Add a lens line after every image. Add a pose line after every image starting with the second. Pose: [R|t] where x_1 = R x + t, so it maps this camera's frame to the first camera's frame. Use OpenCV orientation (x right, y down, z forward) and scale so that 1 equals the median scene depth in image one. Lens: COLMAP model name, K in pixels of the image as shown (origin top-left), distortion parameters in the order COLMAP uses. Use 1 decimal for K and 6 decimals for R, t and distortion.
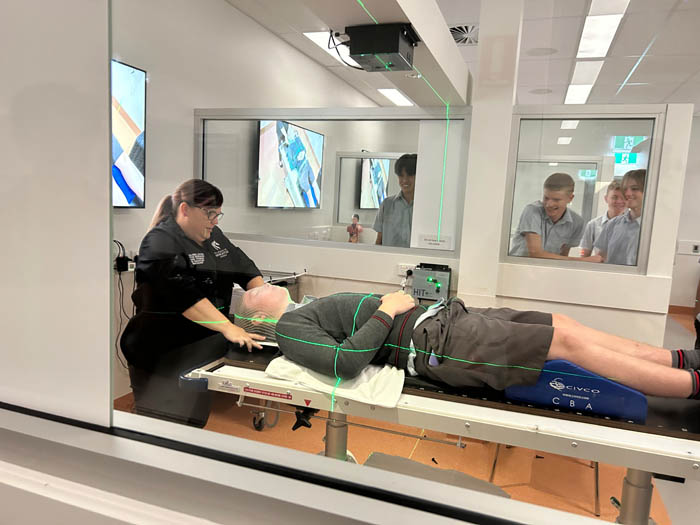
lens RADIAL K [[538.9, 0, 350.0], [0, 538.9, 262.5], [0, 0, 1]] dist [0.060464, -0.105859]
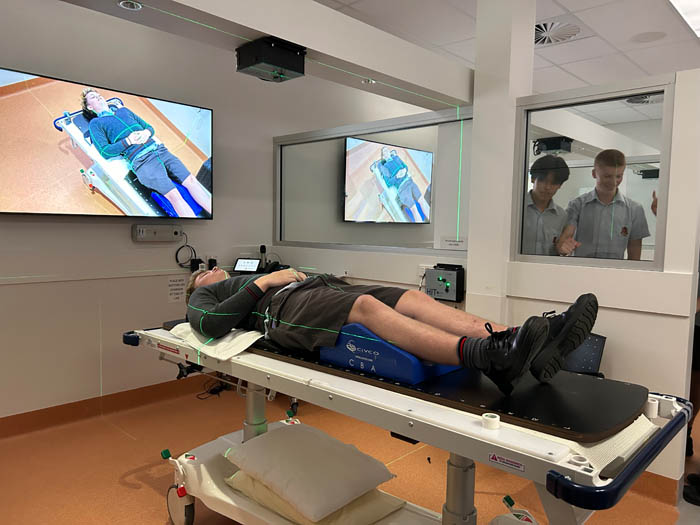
lens RADIAL K [[538.9, 0, 350.0], [0, 538.9, 262.5], [0, 0, 1]] dist [0.060464, -0.105859]
pose [[0.915957, -0.007380, -0.401210, 0.398474], [-0.016576, 0.998282, -0.056206, 0.060206], [0.400935, 0.058132, 0.914260, 0.016693]]
